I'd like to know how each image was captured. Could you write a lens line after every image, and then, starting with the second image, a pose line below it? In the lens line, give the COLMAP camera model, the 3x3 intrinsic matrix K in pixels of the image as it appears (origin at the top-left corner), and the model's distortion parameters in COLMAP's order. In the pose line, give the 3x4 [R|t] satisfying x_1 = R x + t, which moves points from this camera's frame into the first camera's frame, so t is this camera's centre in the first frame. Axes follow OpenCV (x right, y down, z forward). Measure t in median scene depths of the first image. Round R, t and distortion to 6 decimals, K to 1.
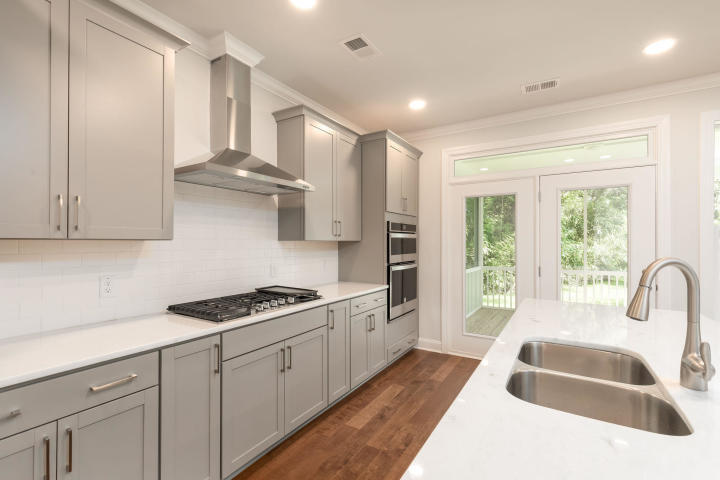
lens RADIAL K [[322.2, 0, 360.0], [0, 322.2, 240.0], [0, 0, 1]] dist [0.001885, -0.000196]
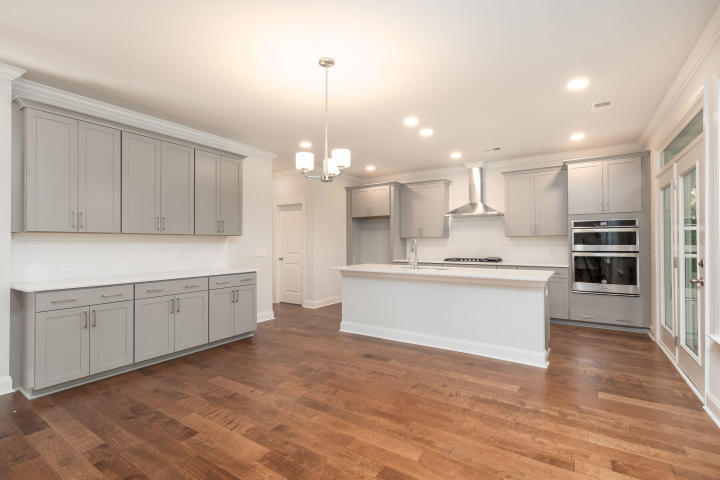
lens RADIAL K [[341.4, 0, 328.2], [0, 341.4, 242.0], [0, 0, 1]] dist [0.000046, -0.000221]
pose [[-0.095469, -0.009874, -0.995383, 1.788315], [0.008723, 0.999904, -0.010755, 0.042348], [0.995394, -0.009710, -0.095374, 0.068324]]
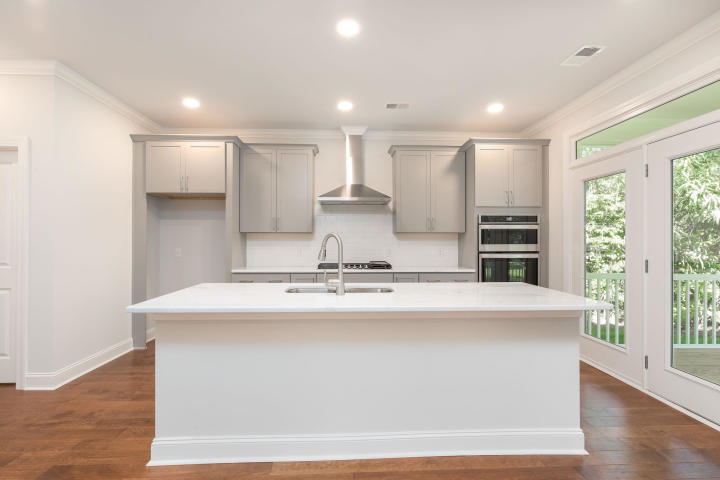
lens RADIAL K [[374.7, 0, 373.7], [0, 374.7, 239.2], [0, 0, 1]] dist [-0.006120, -0.001084]
pose [[0.560828, -0.006337, -0.827908, 1.037176], [0.008090, 0.999965, -0.002174, 0.029645], [0.827893, -0.005479, 0.560859, -0.068600]]
